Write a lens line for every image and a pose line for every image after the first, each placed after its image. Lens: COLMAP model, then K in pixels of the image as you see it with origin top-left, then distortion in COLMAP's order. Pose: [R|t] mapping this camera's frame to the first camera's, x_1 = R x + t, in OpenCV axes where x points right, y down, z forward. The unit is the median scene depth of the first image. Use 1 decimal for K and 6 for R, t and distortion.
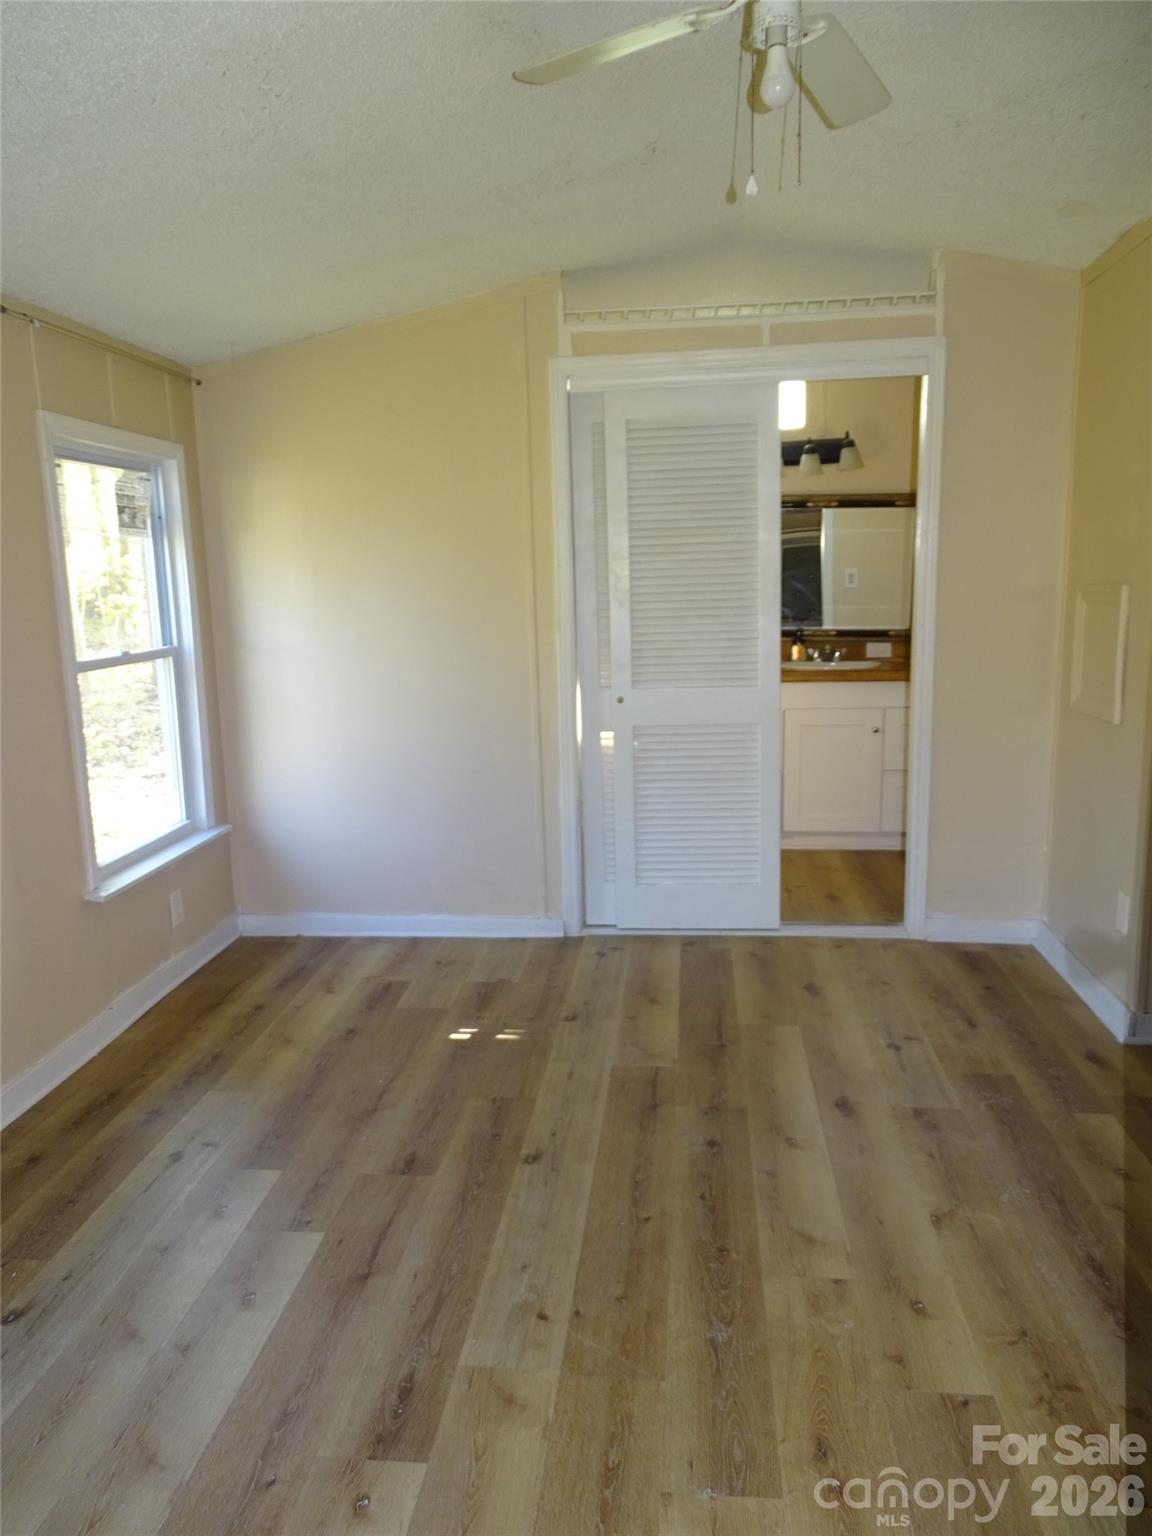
lens RADIAL K [[1104.7, 0, 576.0], [0, 1104.7, 768.0], [0, 0, 1]] dist [0.002545, 0.005123]
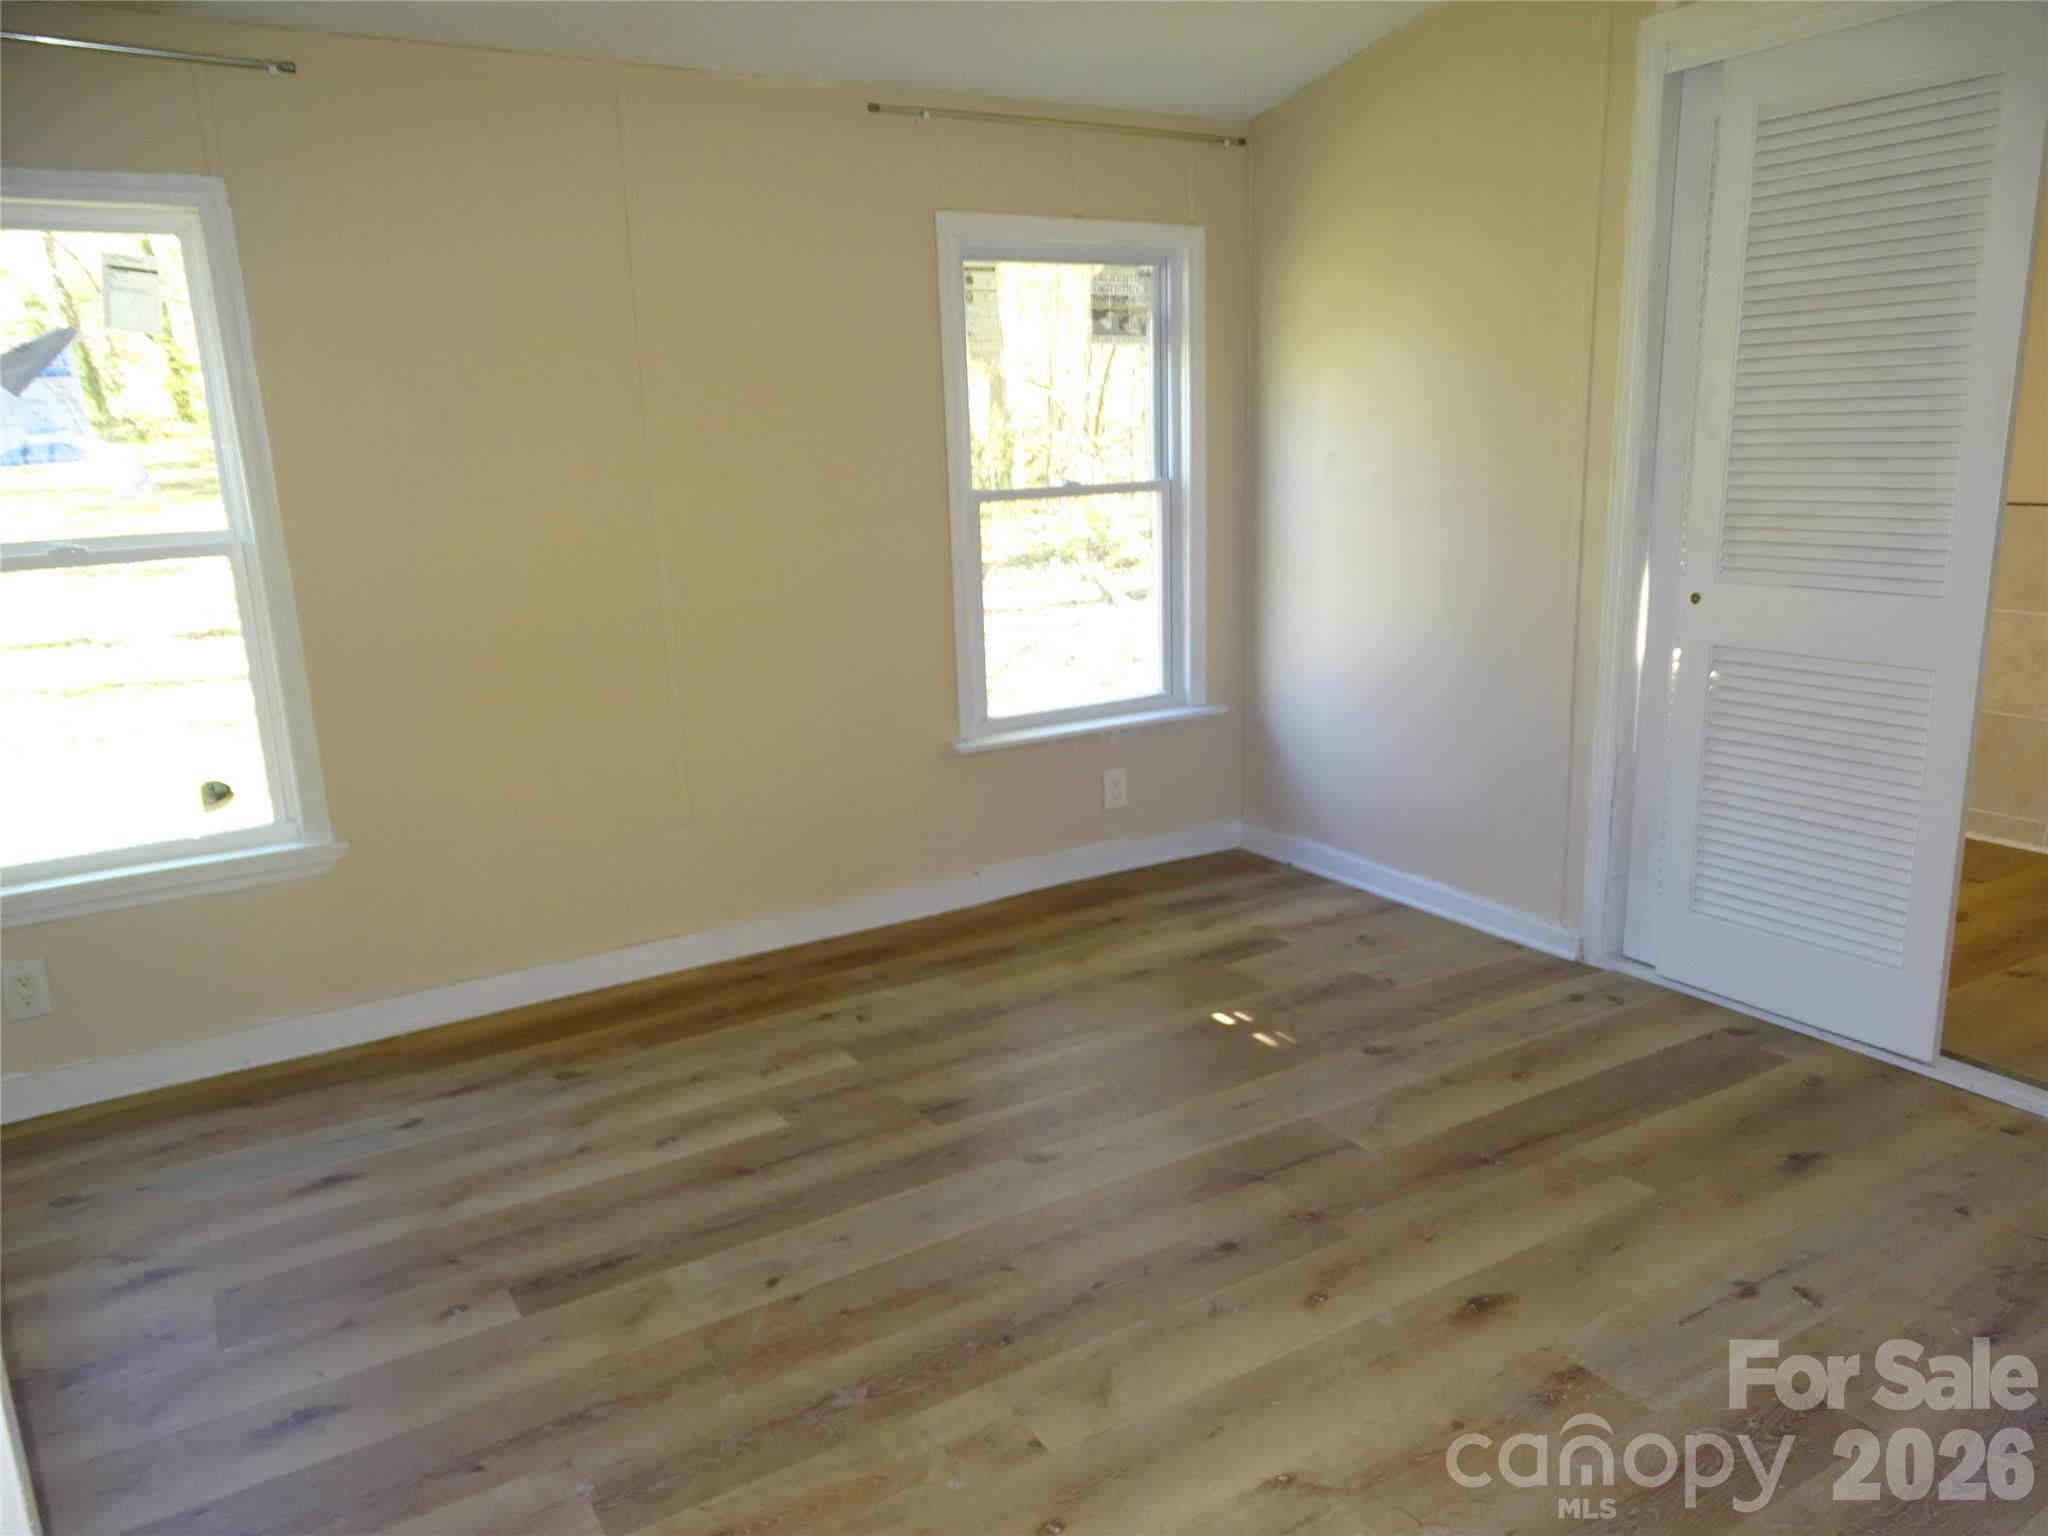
lens RADIAL K [[1480.6, 0, 1024.0], [0, 1480.6, 768.0], [0, 0, 1]] dist [0.036274, -0.001485]
pose [[0.618613, 0.187475, -0.763001, 0.479173], [-0.127173, 0.982202, 0.138227, -0.039656], [0.775335, 0.011524, 0.631445, 0.229469]]
